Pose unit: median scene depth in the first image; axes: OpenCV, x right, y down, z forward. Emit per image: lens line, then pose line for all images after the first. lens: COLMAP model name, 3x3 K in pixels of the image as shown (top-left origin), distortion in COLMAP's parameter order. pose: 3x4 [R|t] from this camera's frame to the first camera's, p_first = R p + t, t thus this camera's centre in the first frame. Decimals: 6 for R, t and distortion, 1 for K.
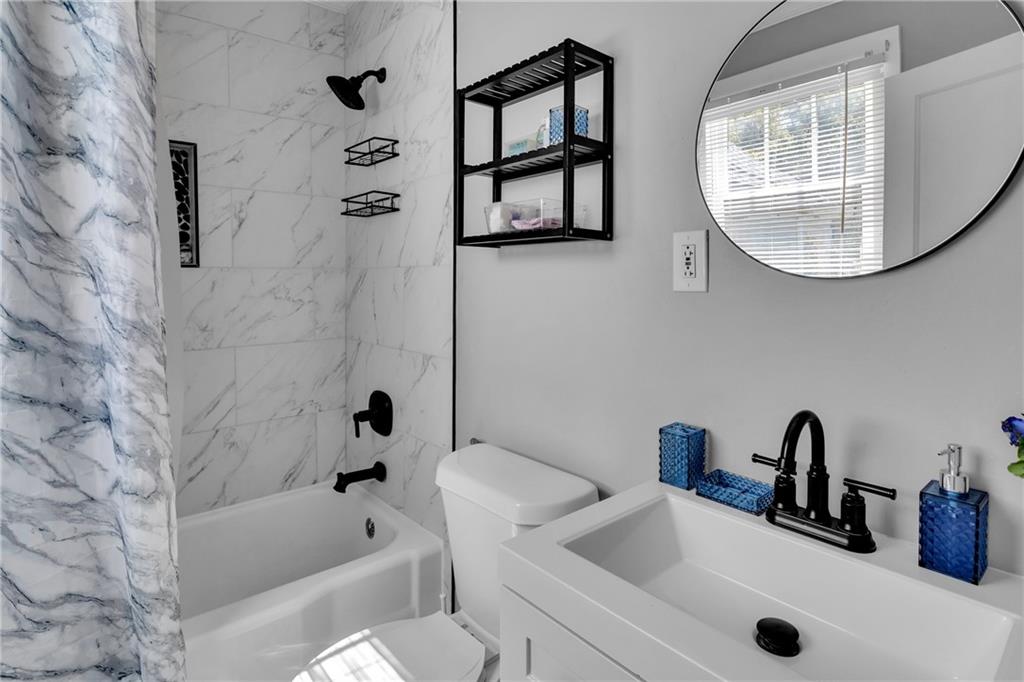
lens RADIAL K [[517.8, 0, 512.0], [0, 517.8, 289.0], [0, 0, 1]] dist [-0.004255, -0.001147]
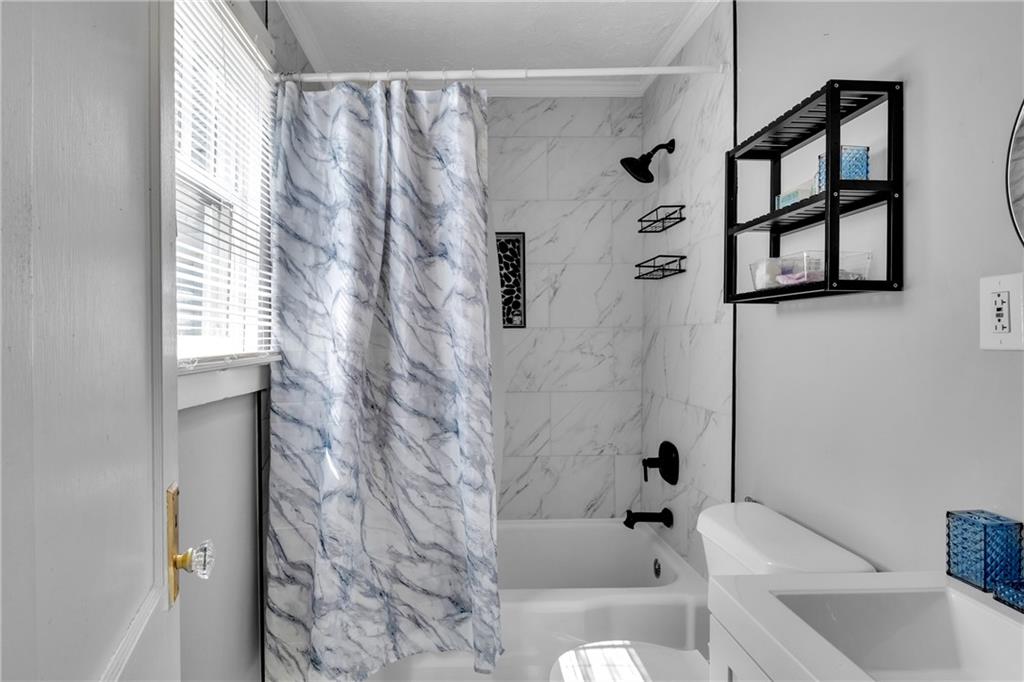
lens RADIAL K [[529.1, 0, 508.5], [0, 529.1, 340.0], [0, 0, 1]] dist [-0.002476, -0.002390]
pose [[0.800807, 0.000304, -0.598922, 0.214931], [-0.009652, 0.999877, -0.012397, 0.006937], [0.598845, 0.015708, 0.800711, -0.114924]]
